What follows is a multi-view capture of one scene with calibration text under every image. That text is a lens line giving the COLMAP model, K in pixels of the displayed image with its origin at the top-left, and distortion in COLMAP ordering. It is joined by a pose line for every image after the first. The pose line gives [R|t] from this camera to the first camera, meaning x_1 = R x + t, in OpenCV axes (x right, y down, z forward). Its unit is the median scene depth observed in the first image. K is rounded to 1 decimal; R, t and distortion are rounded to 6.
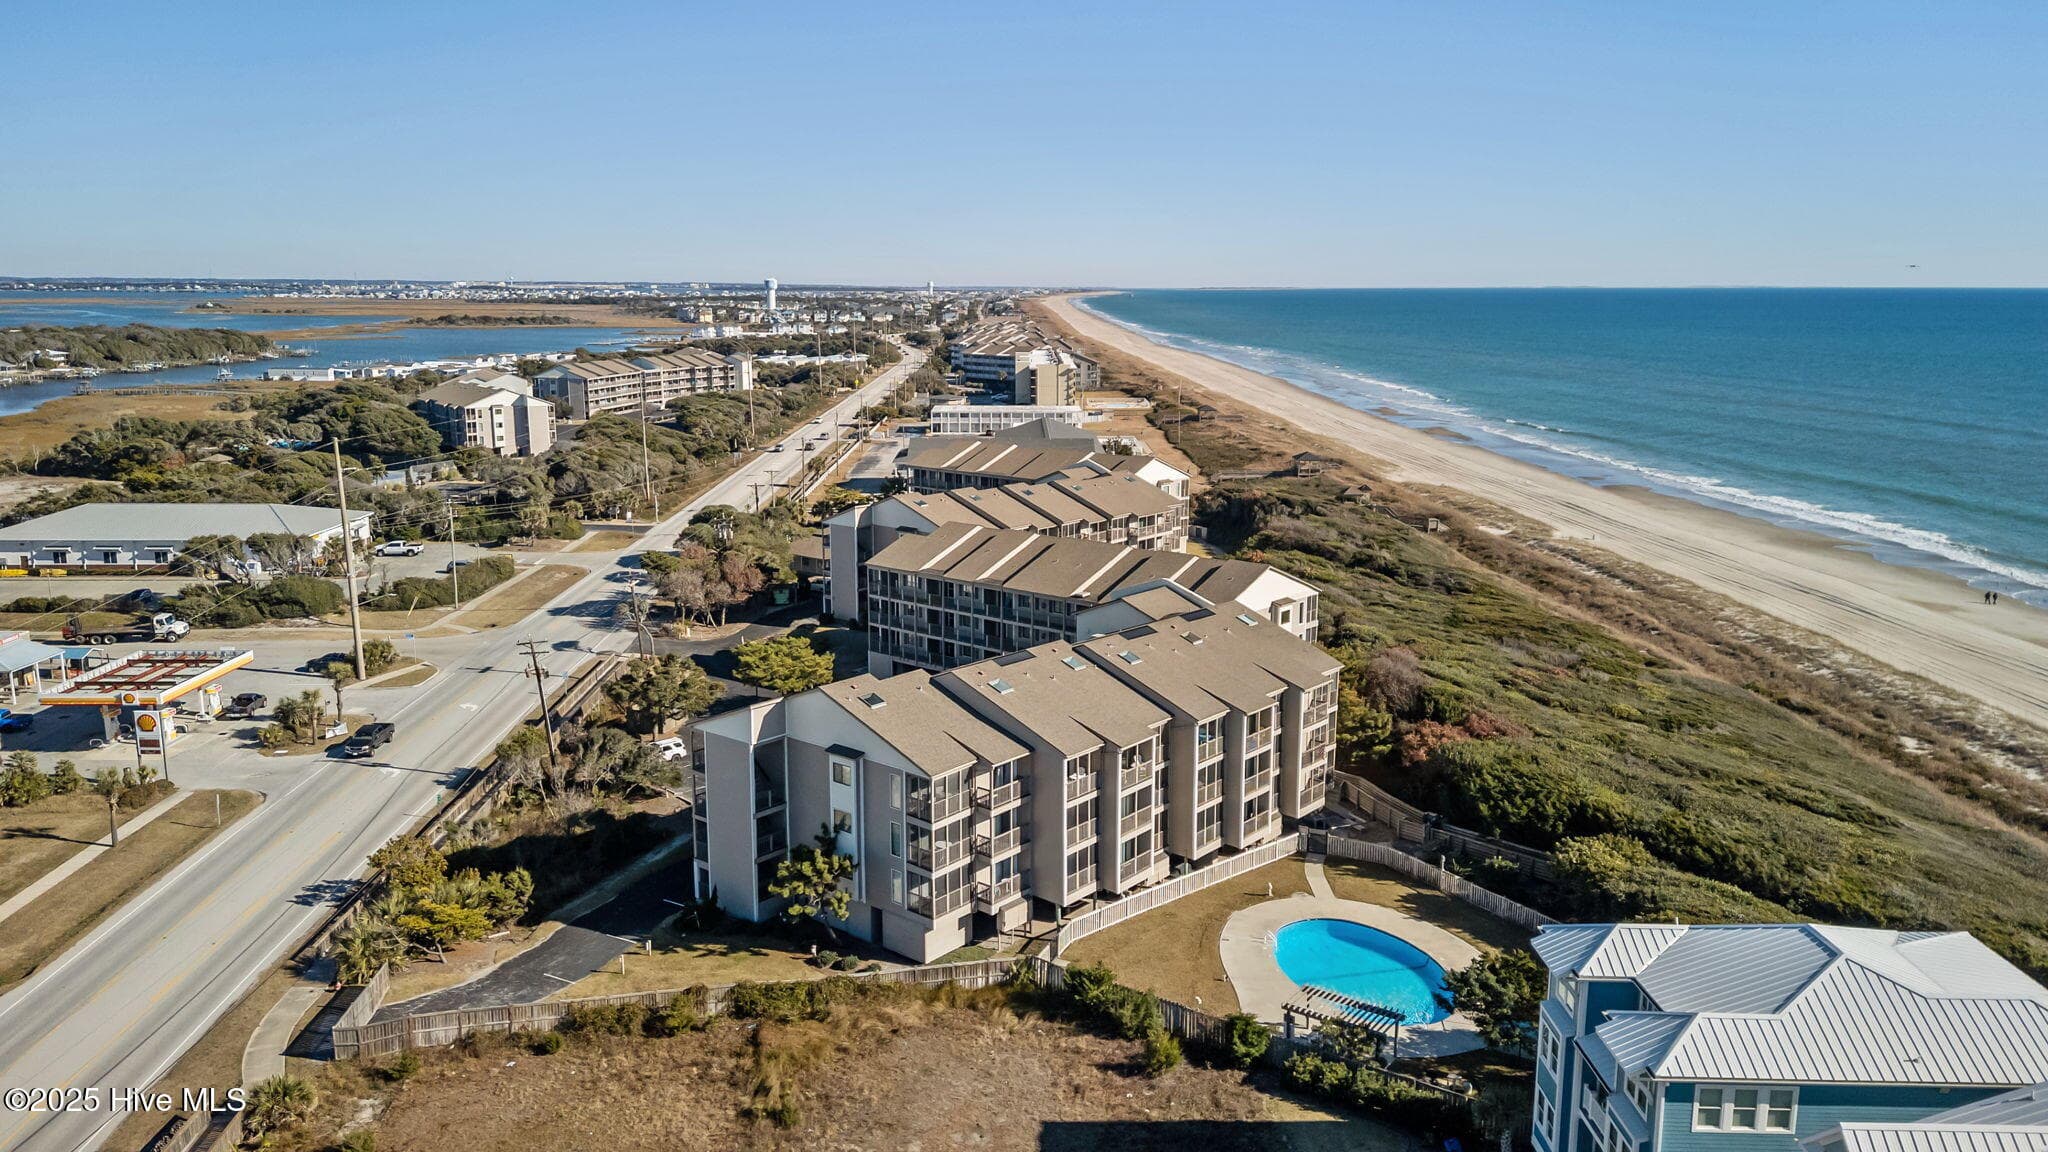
lens RADIAL K [[1463.7, 0, 1024.0], [0, 1463.7, 576.0], [0, 0, 1]] dist [0.111171, -0.130813]
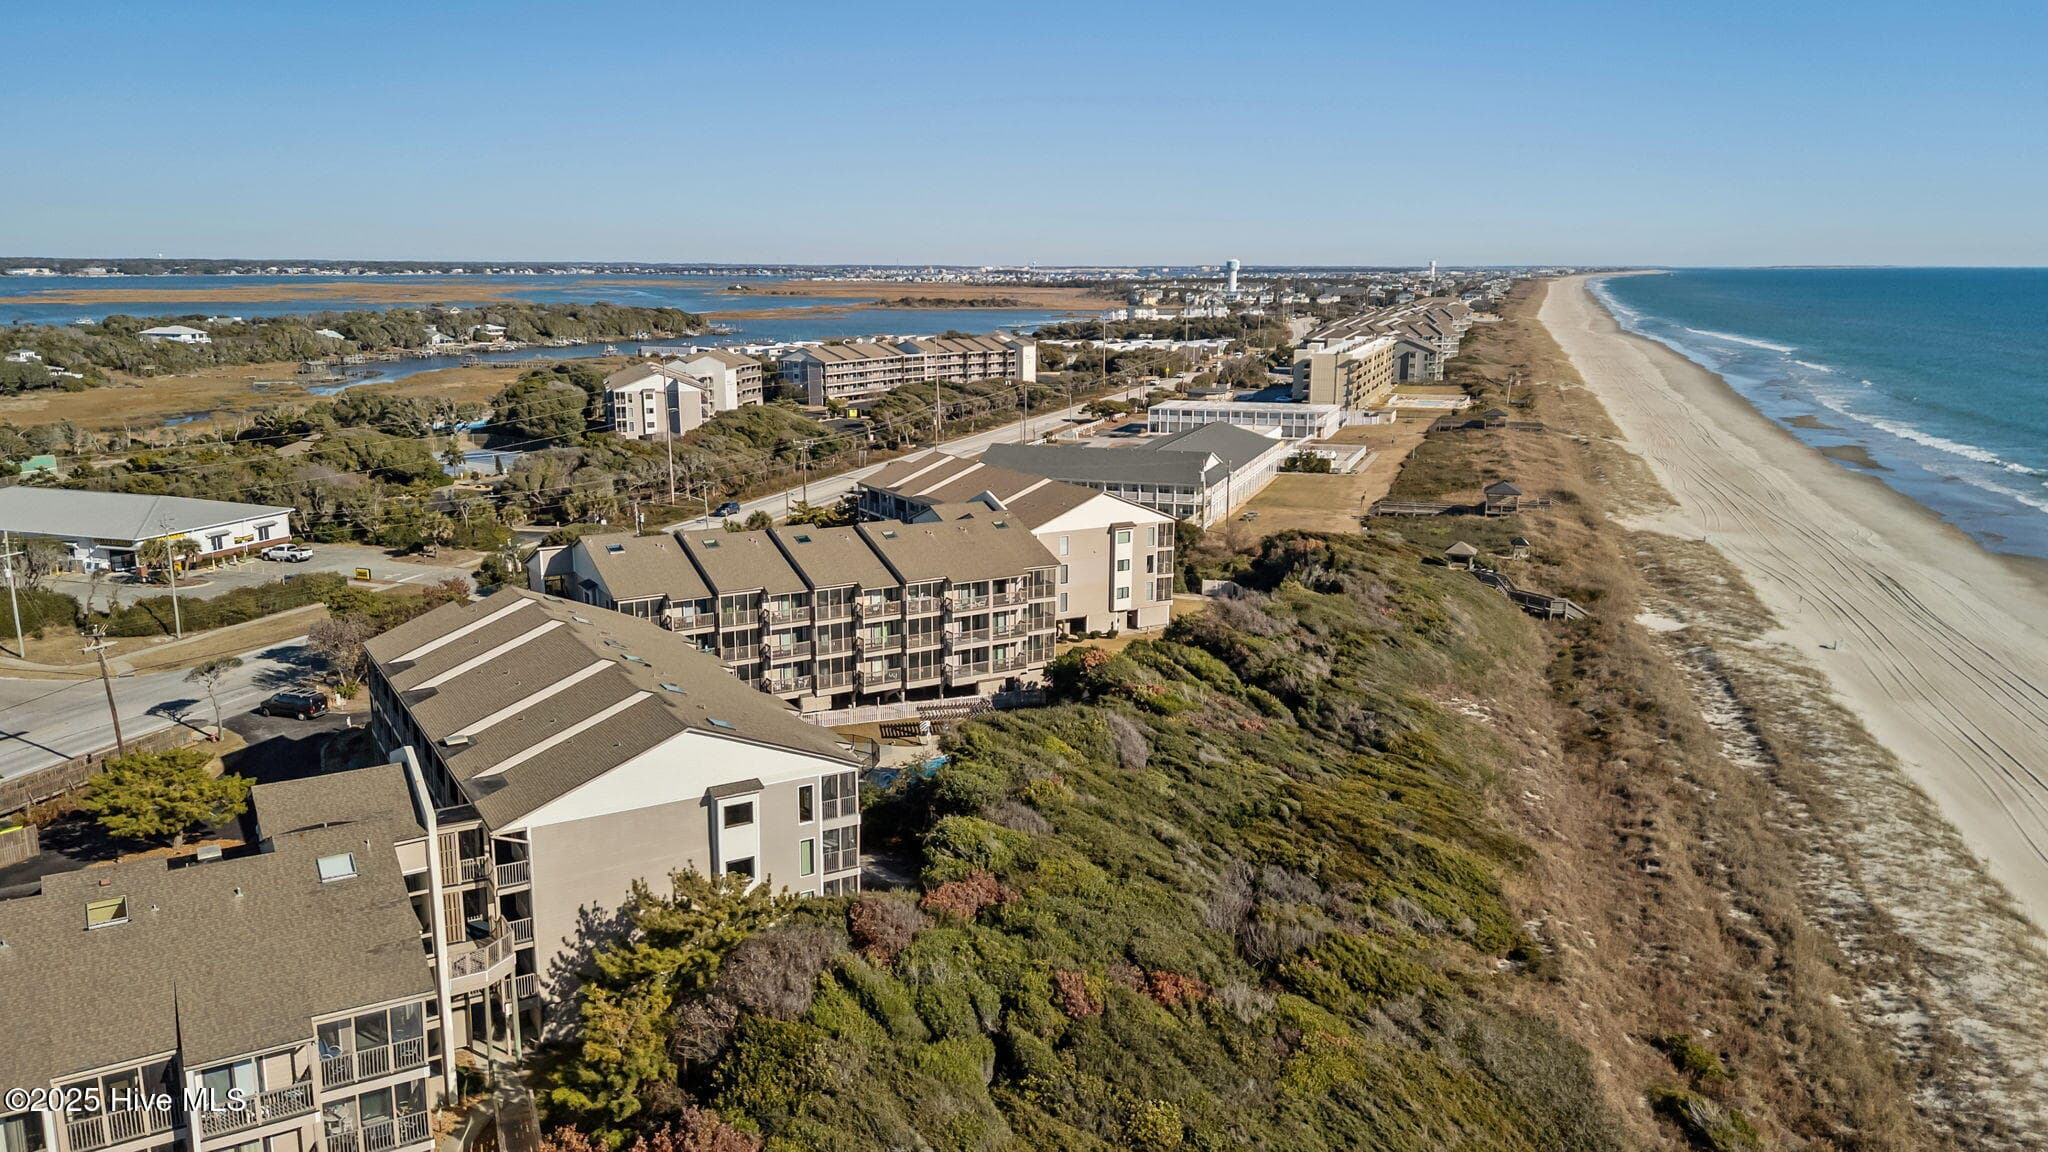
lens RADIAL K [[1463.7, 0, 1024.0], [0, 1463.7, 576.0], [0, 0, 1]] dist [0.111171, -0.130813]
pose [[0.943959, 0.068732, -0.322828, 0.121569], [-0.065001, 0.997635, 0.022337, -0.022450], [0.323599, -0.000101, 0.946194, 0.127550]]
